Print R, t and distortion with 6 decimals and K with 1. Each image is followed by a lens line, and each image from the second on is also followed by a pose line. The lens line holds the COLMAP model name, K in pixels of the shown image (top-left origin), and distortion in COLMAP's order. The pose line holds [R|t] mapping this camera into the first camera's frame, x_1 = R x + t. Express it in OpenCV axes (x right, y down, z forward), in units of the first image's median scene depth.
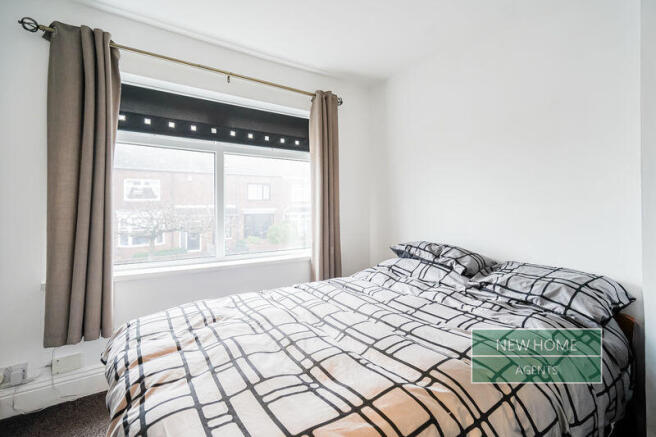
lens RADIAL K [[318.7, 0, 329.4], [0, 318.7, 204.8], [0, 0, 1]] dist [0.000707, -0.000610]
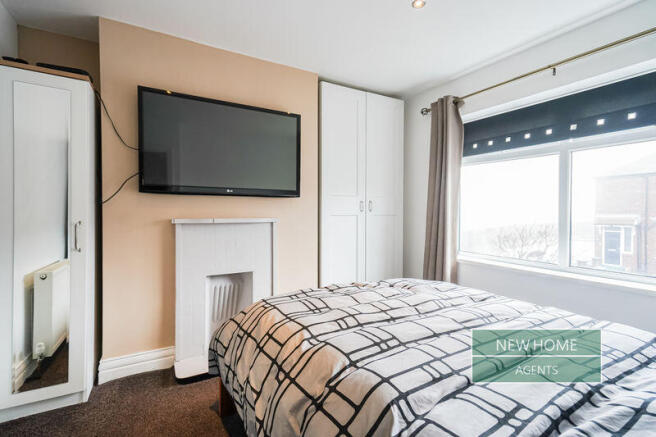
lens RADIAL K [[294.1, 0, 328.0], [0, 294.1, 210.5], [0, 0, 1]] dist [0.001787, -0.000091]
pose [[-0.076708, 0.000710, -0.997053, 0.740768], [0.006517, 0.999979, 0.000211, -0.001626], [0.997032, -0.006481, -0.076711, 0.541288]]
